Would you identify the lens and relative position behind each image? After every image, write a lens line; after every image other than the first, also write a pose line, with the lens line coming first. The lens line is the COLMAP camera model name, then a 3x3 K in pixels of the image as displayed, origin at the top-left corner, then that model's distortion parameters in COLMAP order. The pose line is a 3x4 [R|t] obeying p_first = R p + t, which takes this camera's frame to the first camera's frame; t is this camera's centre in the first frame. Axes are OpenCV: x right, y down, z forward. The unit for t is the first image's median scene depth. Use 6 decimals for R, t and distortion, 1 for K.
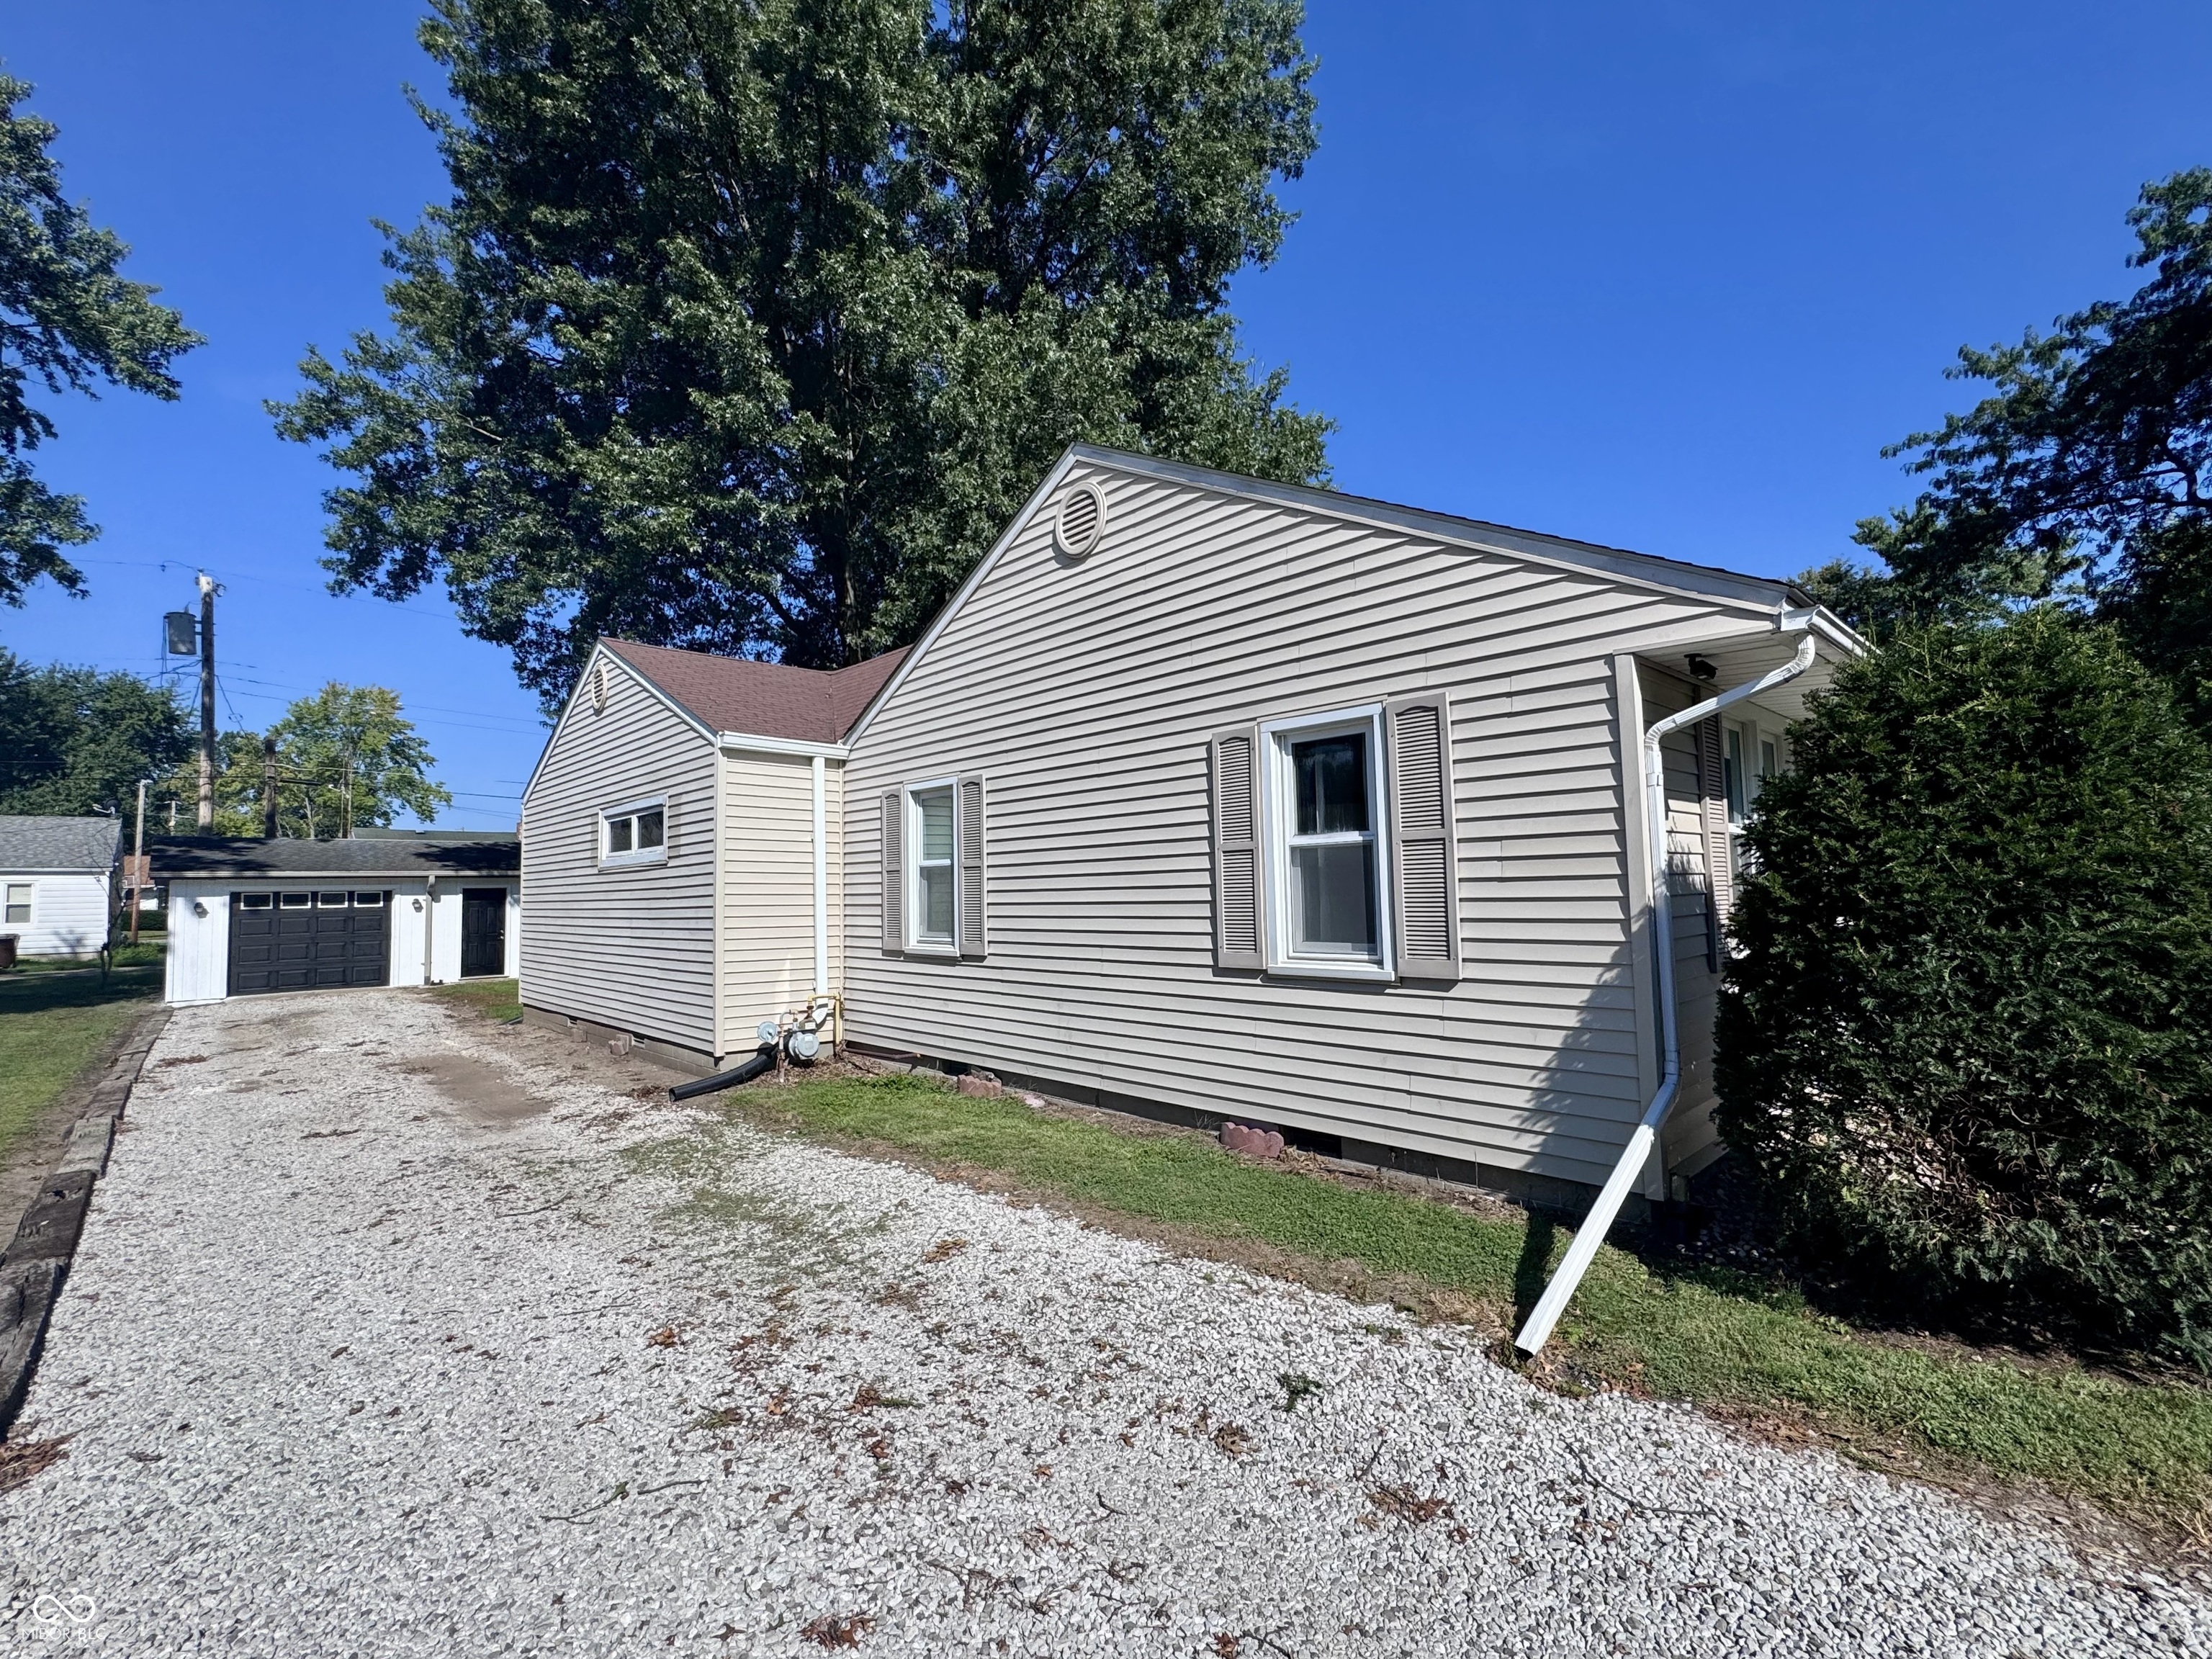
lens RADIAL K [[982.2, 0, 1107.9], [0, 982.2, 836.7], [0, 0, 1]] dist [-0.004820, -0.000392]
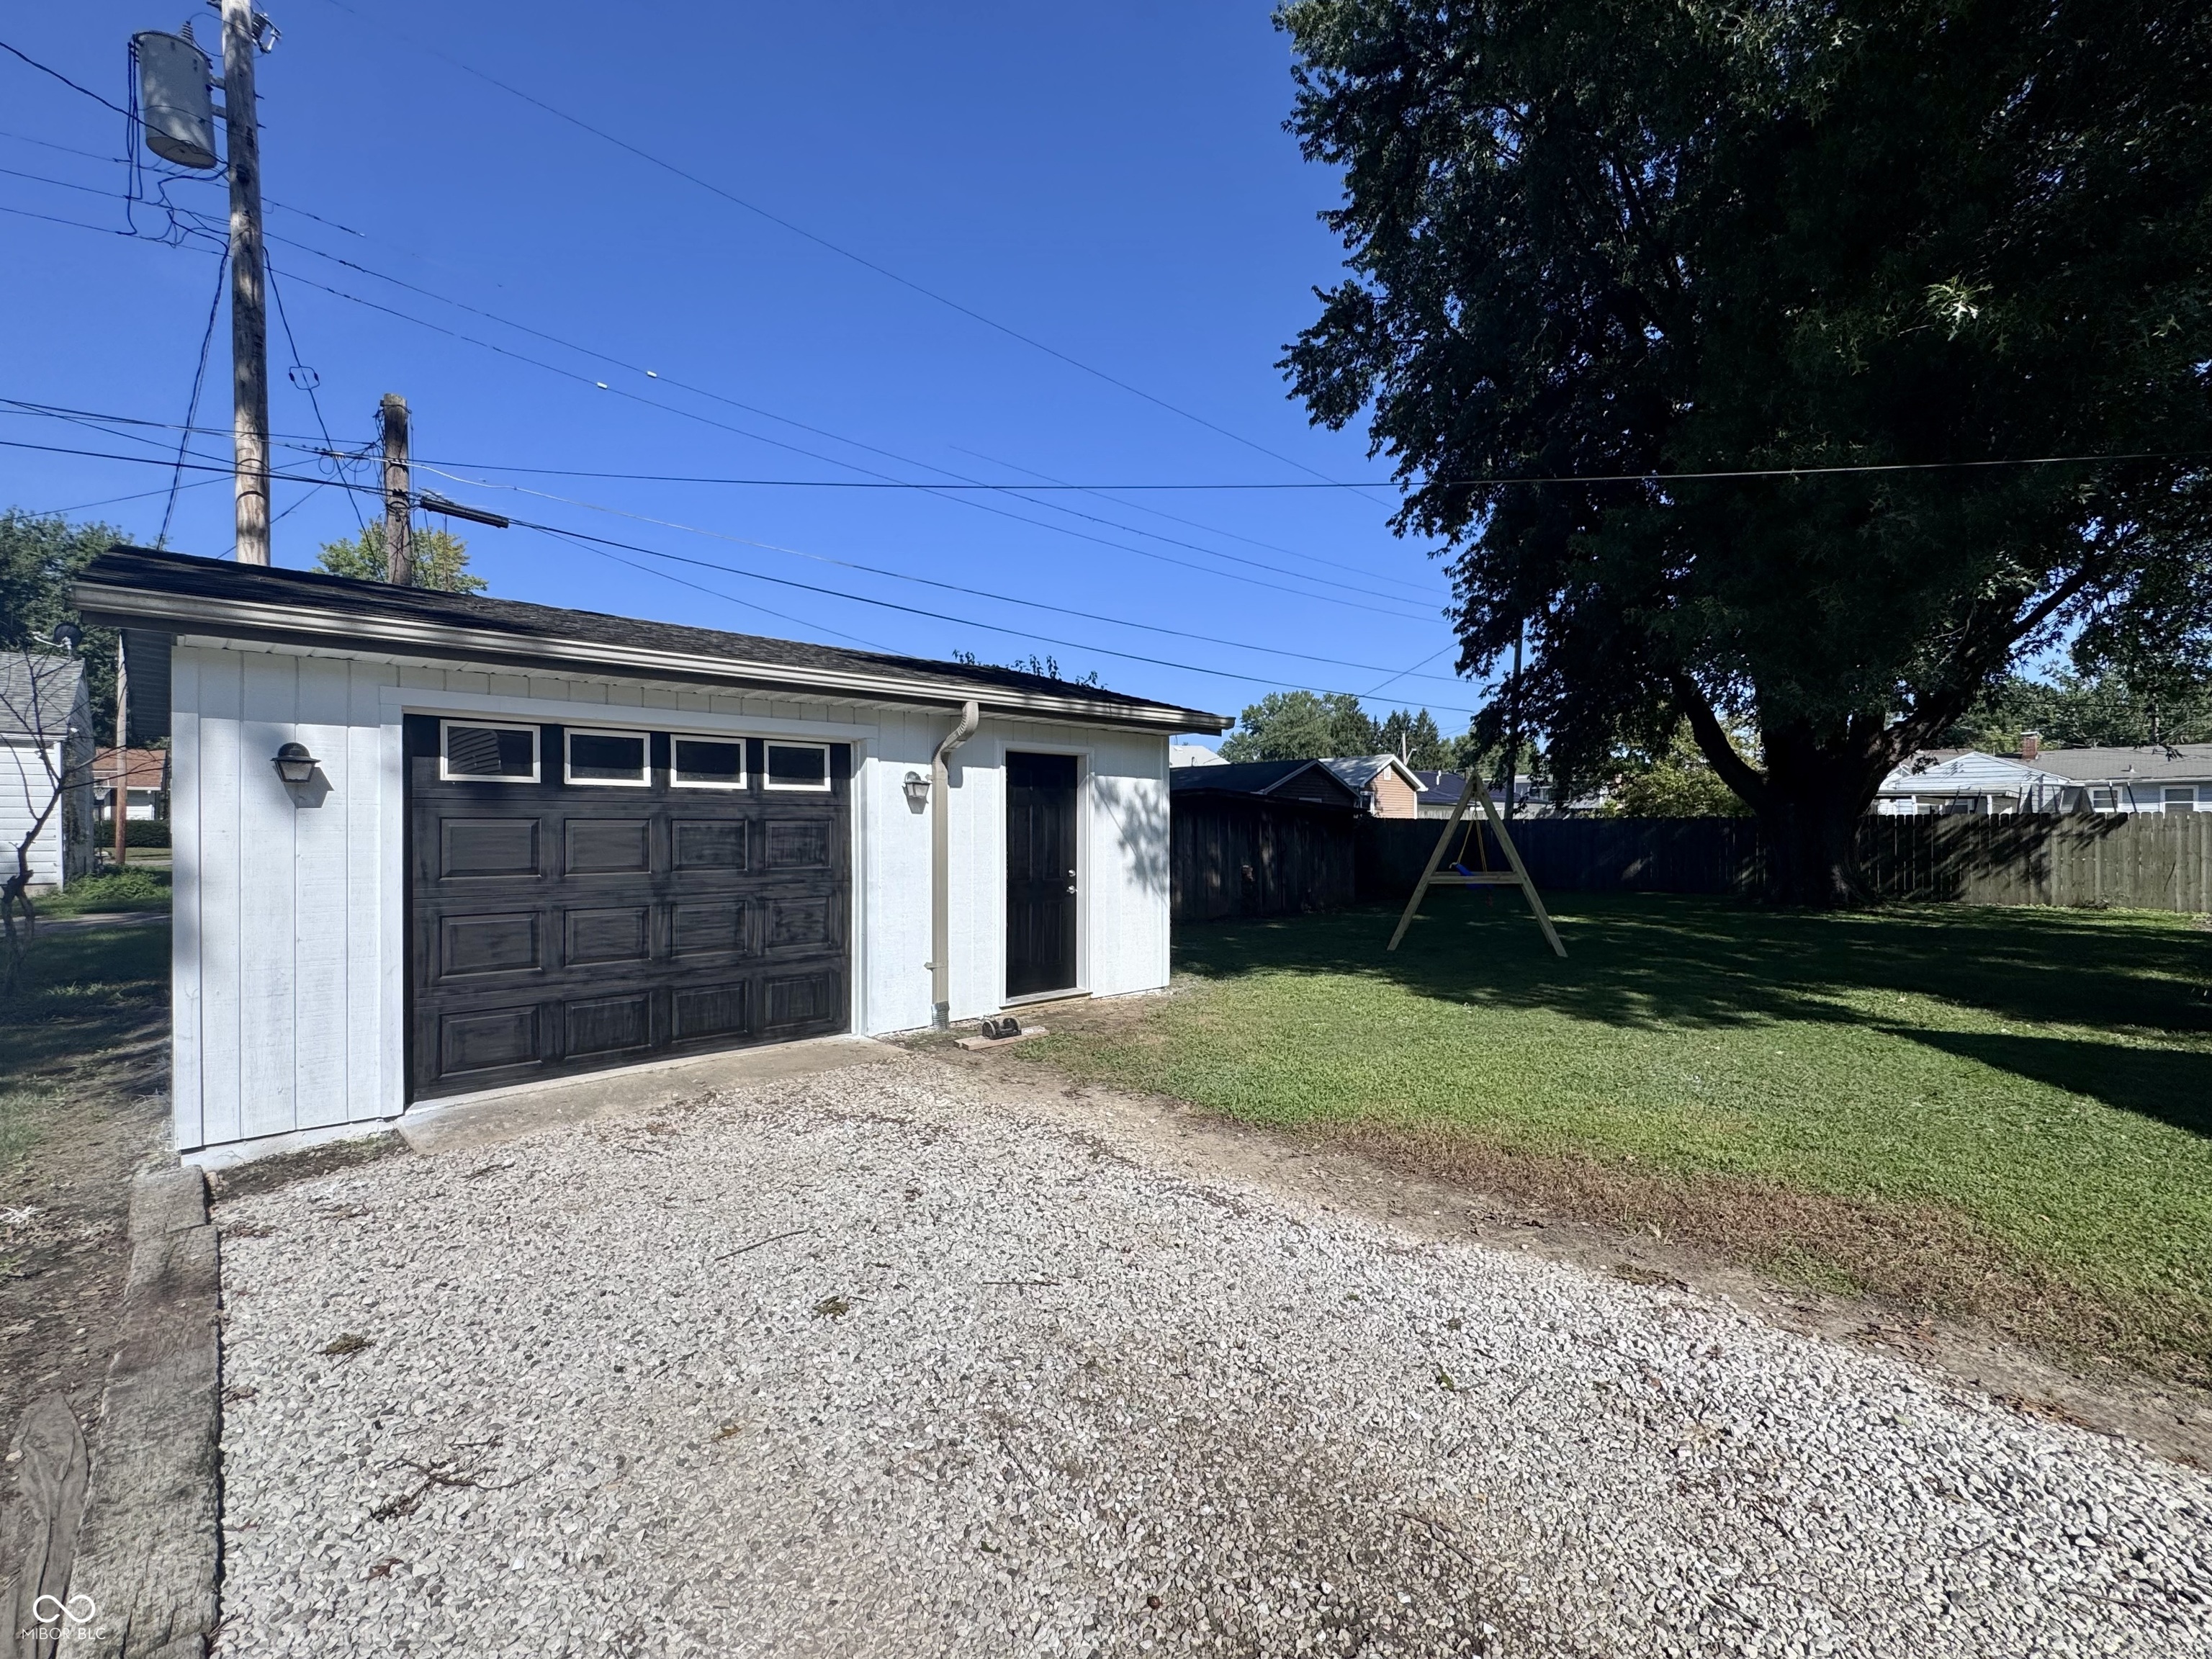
lens RADIAL K [[982.2, 0, 1103.2], [0, 982.2, 828.4], [0, 0, 1]] dist [-0.004820, -0.000392]
pose [[0.999832, 0.018265, -0.001409, -0.645164], [-0.018147, 0.998033, 0.059999, 0.061630], [0.002502, -0.059964, 0.998197, 0.670327]]
